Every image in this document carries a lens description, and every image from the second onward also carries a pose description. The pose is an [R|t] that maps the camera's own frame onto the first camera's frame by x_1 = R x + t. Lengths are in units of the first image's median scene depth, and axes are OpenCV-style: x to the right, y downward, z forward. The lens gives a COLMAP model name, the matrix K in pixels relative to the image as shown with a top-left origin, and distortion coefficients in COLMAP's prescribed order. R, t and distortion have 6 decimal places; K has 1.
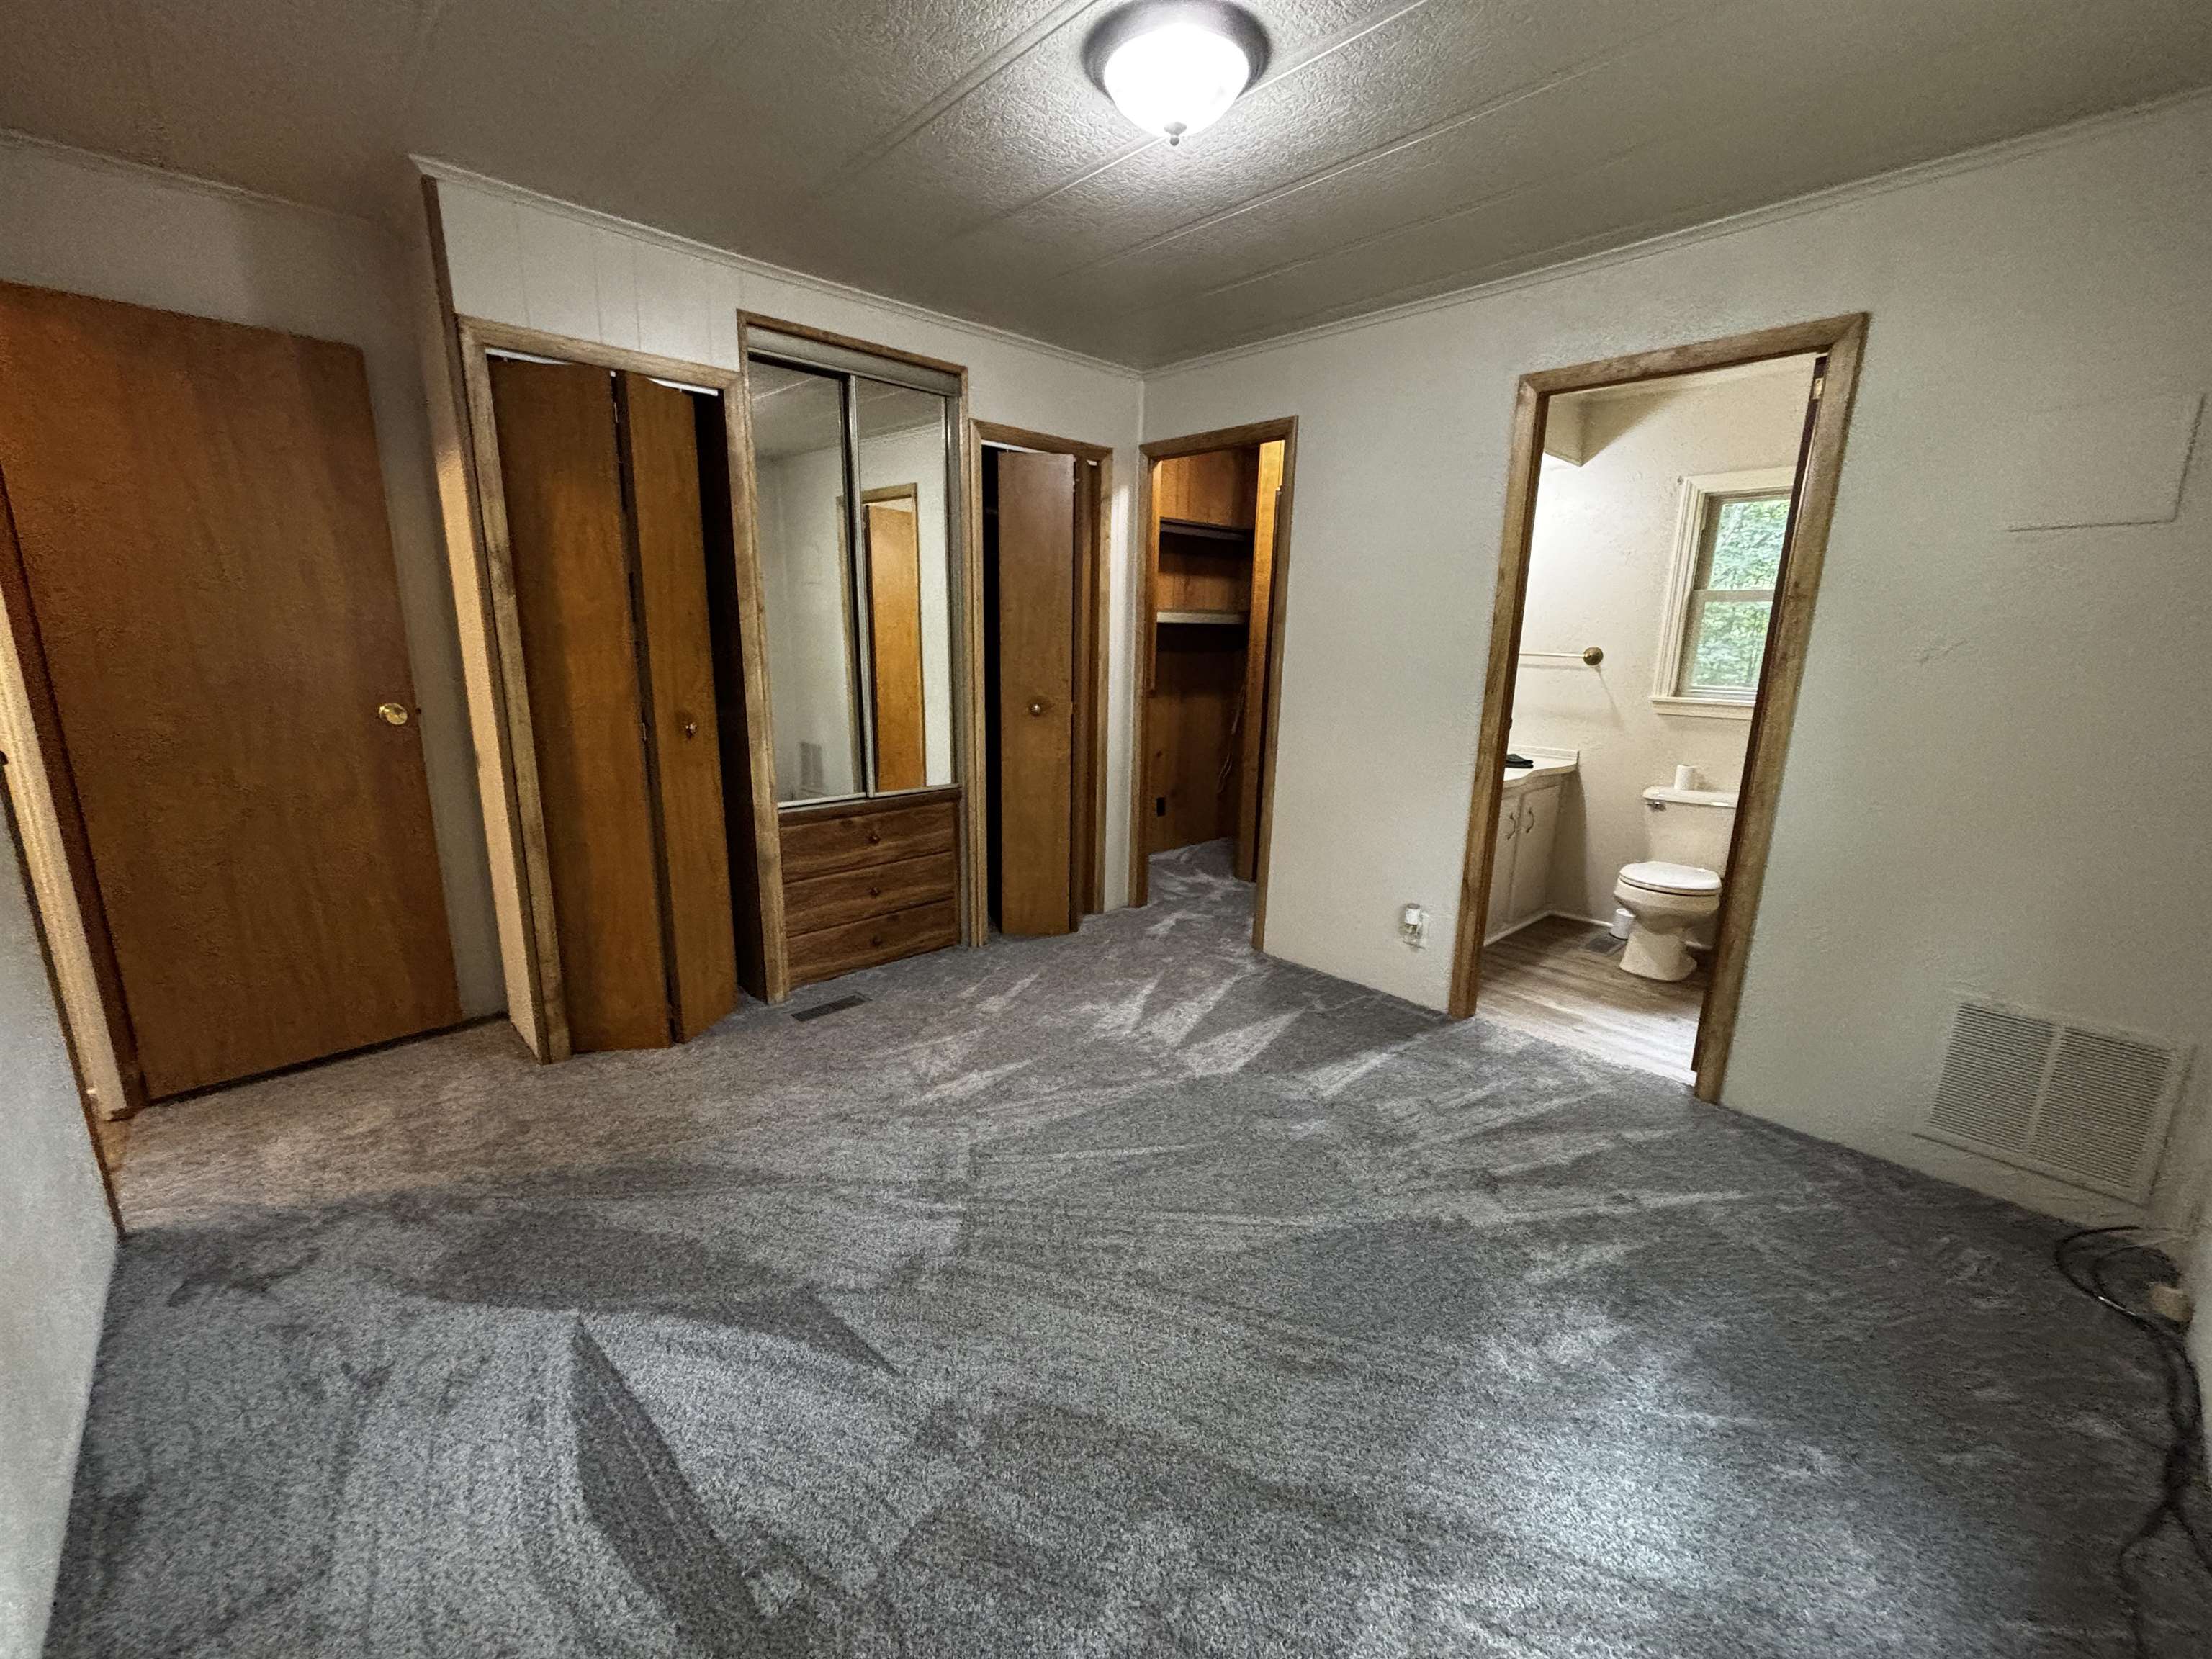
lens RADIAL K [[883.7, 0, 1107.7], [0, 883.7, 823.3], [0, 0, 1]] dist [-0.001371, -0.000043]
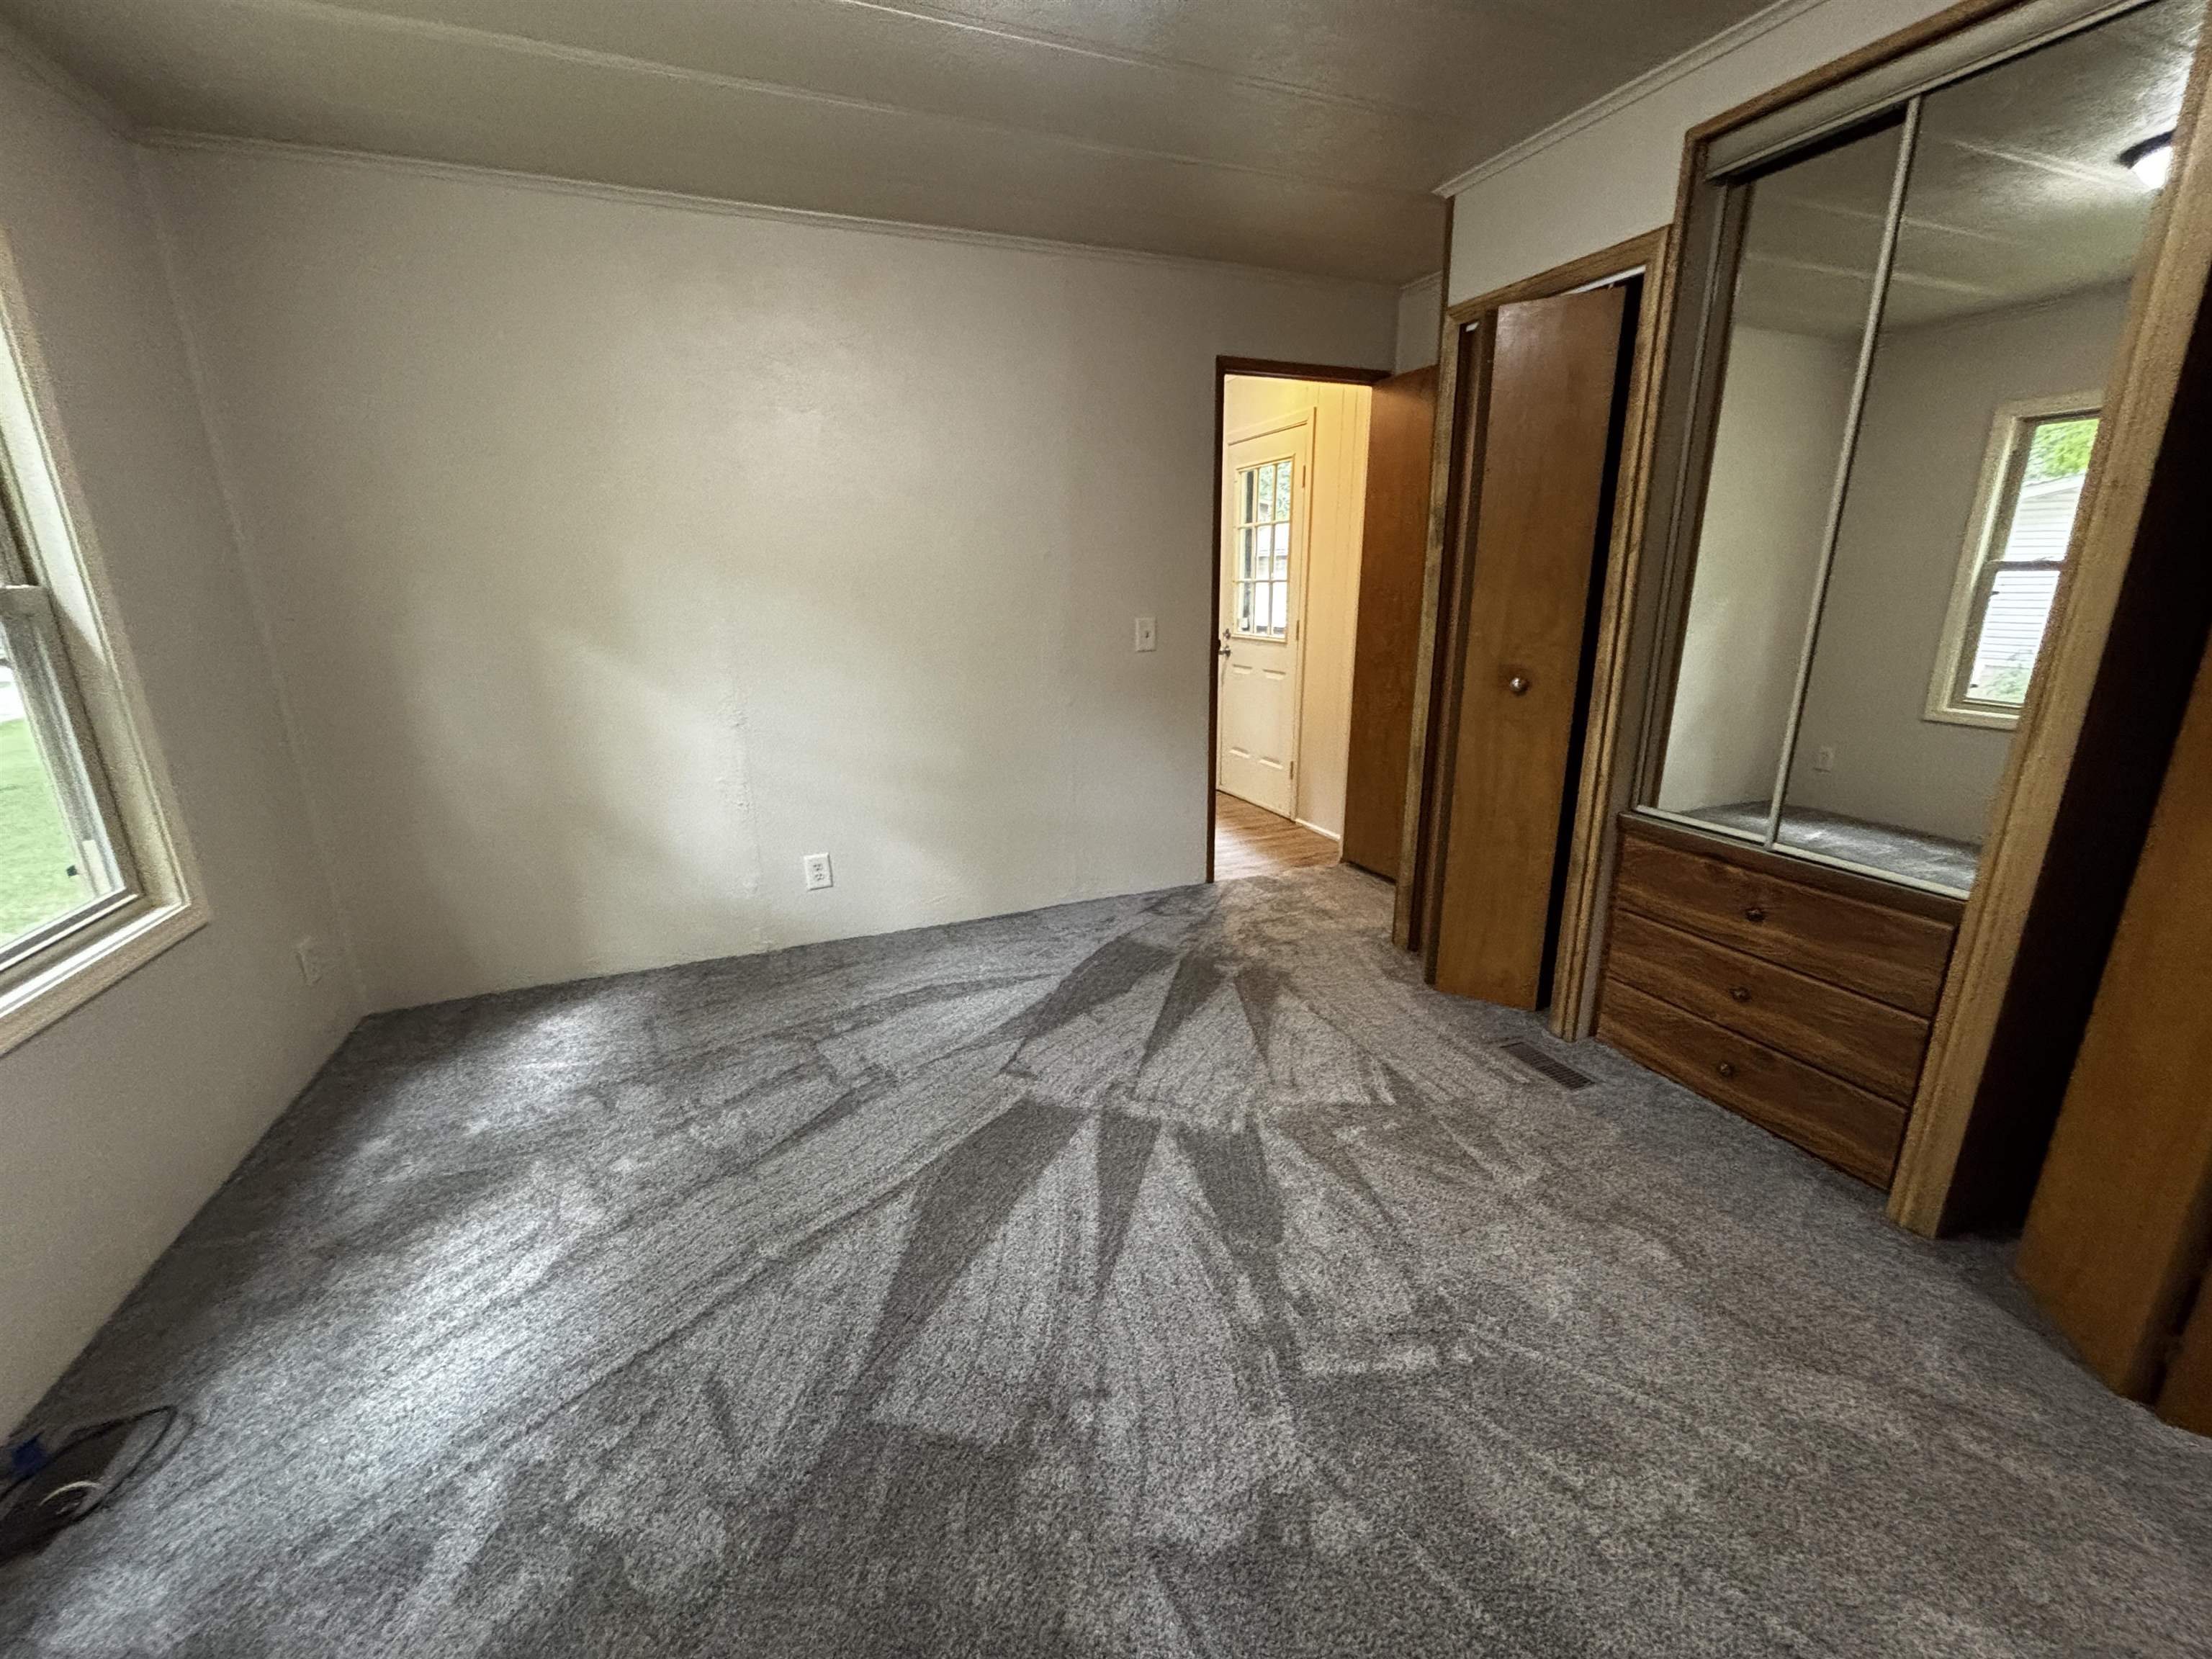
lens RADIAL K [[883.7, 0, 1108.9], [0, 883.7, 832.5], [0, 0, 1]] dist [-0.001371, -0.000043]
pose [[-0.372121, 0.233051, -0.898450, 0.683242], [-0.199495, 0.925262, 0.322633, -0.220890], [0.906492, 0.299295, -0.297817, 1.177553]]
